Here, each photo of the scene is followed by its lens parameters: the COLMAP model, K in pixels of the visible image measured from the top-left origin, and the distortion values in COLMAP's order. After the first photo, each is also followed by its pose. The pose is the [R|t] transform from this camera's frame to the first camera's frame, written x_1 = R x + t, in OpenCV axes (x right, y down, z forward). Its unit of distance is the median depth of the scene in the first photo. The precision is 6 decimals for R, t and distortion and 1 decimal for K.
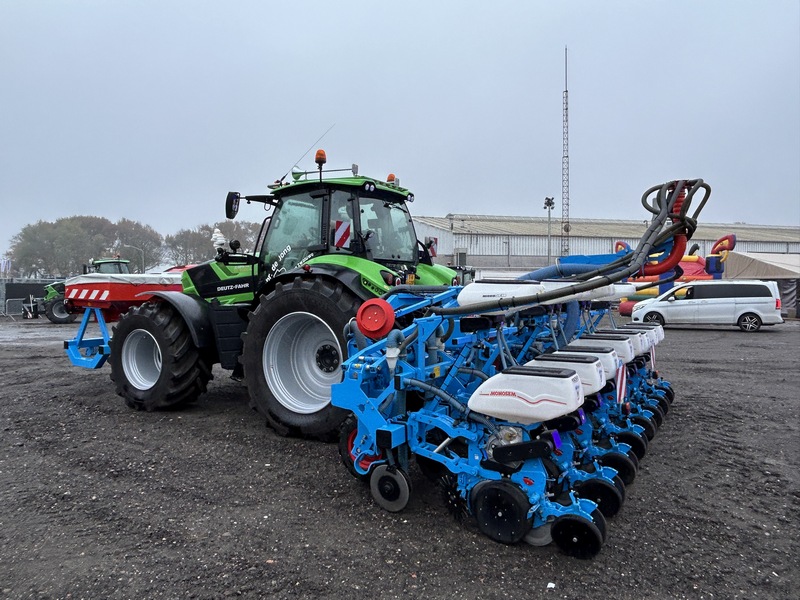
lens RADIAL K [[573.5, 0, 393.4], [0, 573.5, 301.8], [0, 0, 1]] dist [-0.002167, -0.011032]
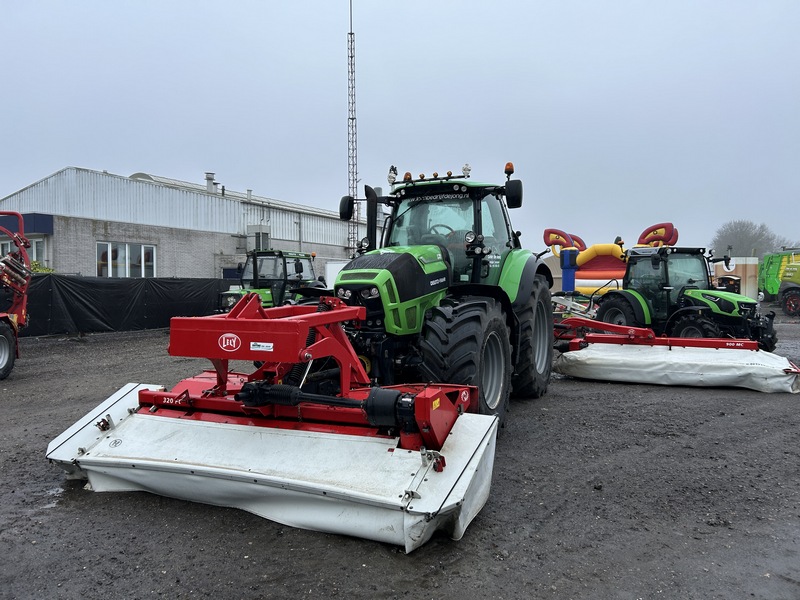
lens RADIAL K [[601.2, 0, 404.8], [0, 601.2, 305.3], [0, 0, 1]] dist [0.052207, -0.052343]
pose [[0.684554, -0.022033, 0.728629, -1.532012], [0.018290, 0.999748, 0.013048, -0.050621], [-0.728733, 0.004394, 0.684784, 2.312938]]
